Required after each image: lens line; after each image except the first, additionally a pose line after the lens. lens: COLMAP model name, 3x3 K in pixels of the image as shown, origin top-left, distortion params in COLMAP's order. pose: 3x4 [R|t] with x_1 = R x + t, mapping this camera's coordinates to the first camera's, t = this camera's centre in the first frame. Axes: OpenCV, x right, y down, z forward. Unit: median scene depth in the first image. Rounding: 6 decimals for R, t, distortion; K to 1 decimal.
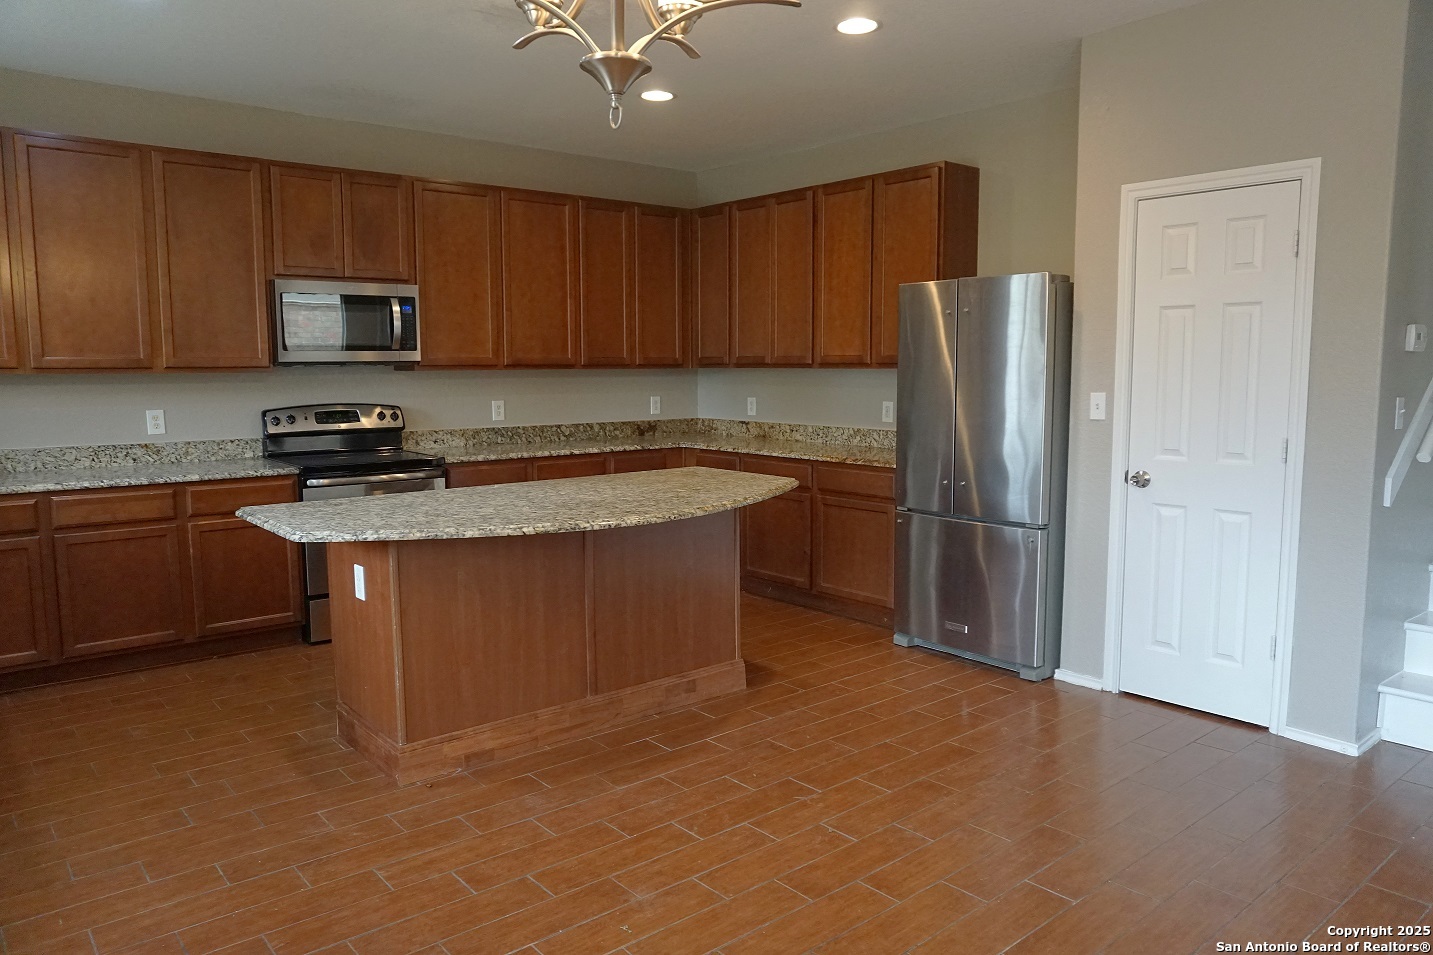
lens RADIAL K [[984.7, 0, 745.6], [0, 984.7, 494.4], [0, 0, 1]] dist [-0.034823, 0.011195]
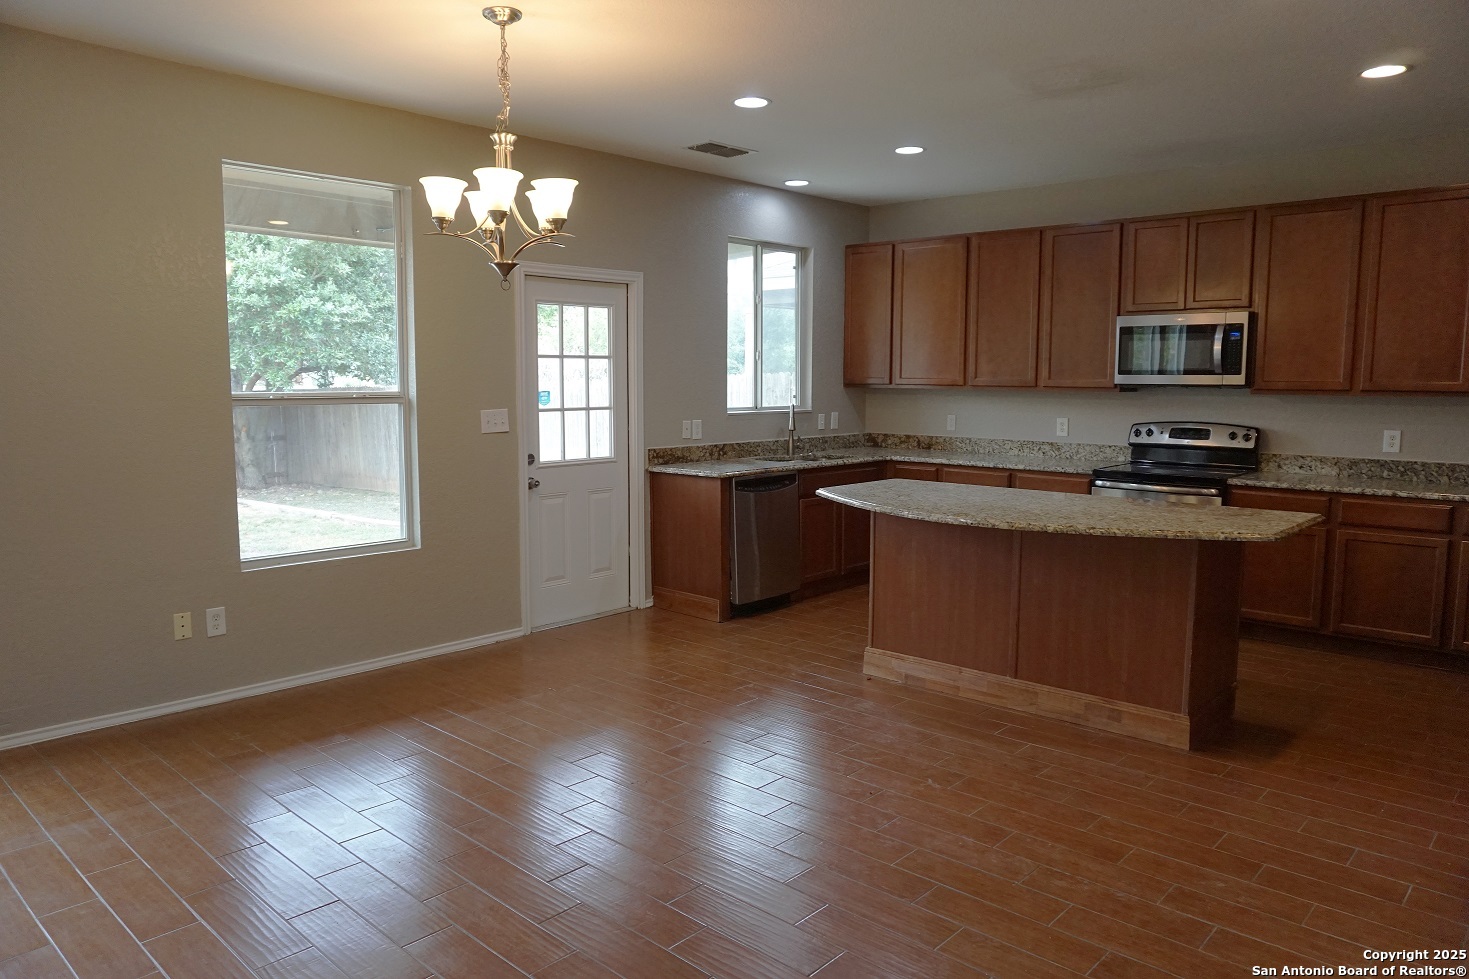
lens RADIAL K [[1009.5, 0, 734.1], [0, 1009.5, 483.2], [0, 0, 1]] dist [-0.034823, 0.011195]
pose [[0.114701, 0.104902, -0.987846, 0.679175], [-0.135551, 0.986761, 0.089048, -0.056612], [0.984108, 0.123690, 0.127402, 0.363980]]
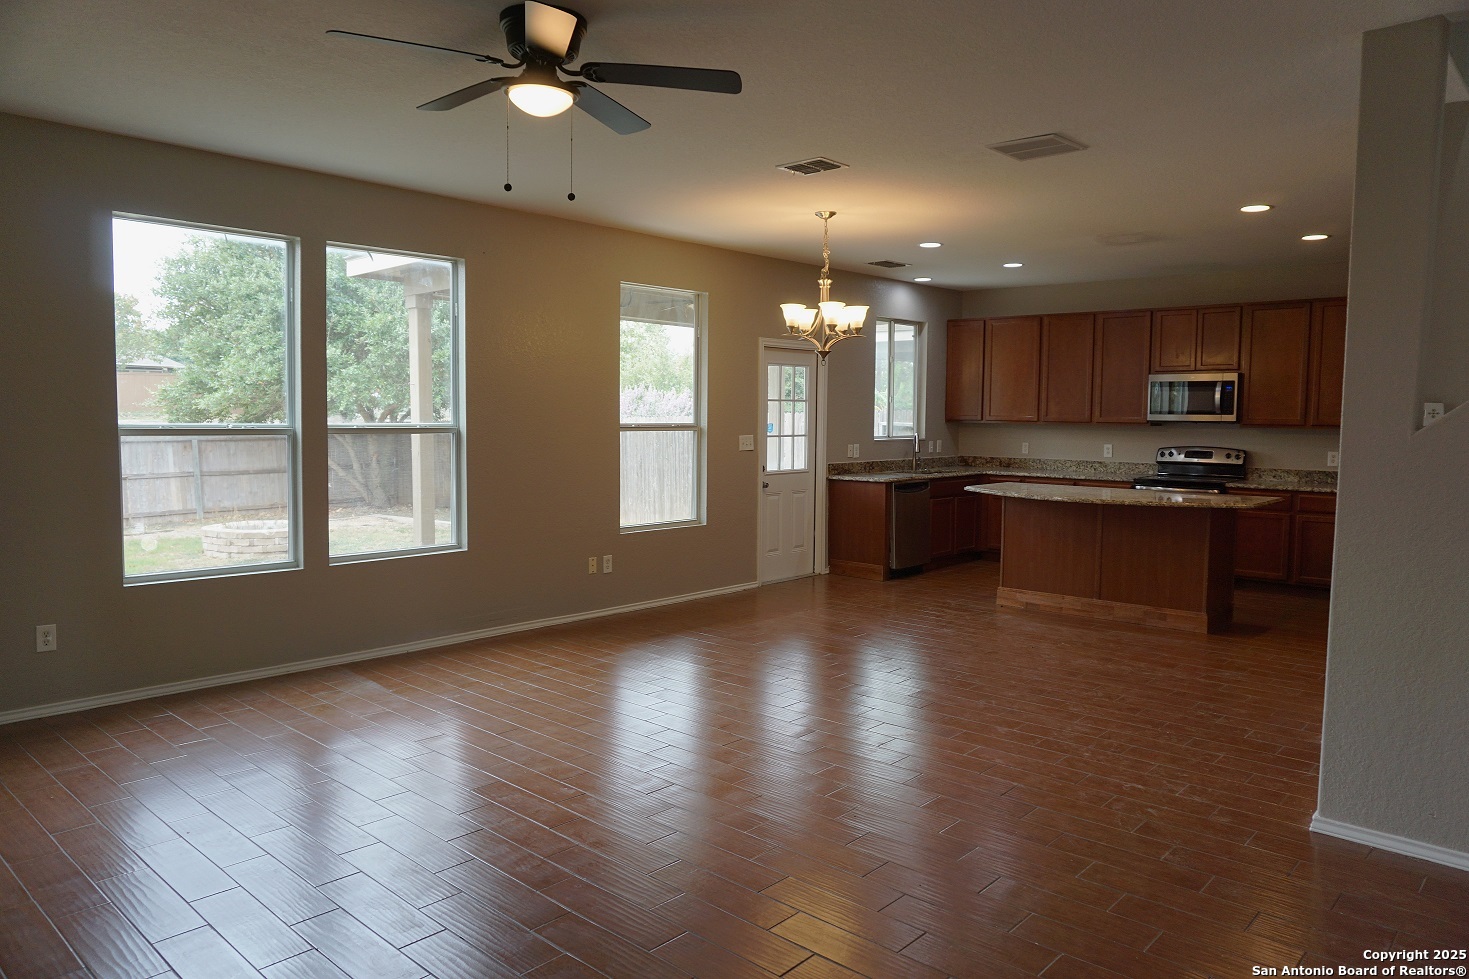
lens RADIAL K [[1009.5, 0, 737.6], [0, 1009.5, 486.4], [0, 0, 1]] dist [-0.034823, 0.011195]
pose [[0.124424, 0.073784, -0.989482, 1.180948], [-0.139594, 0.988615, 0.056166, -0.013640], [0.982361, 0.131137, 0.133307, 0.032524]]
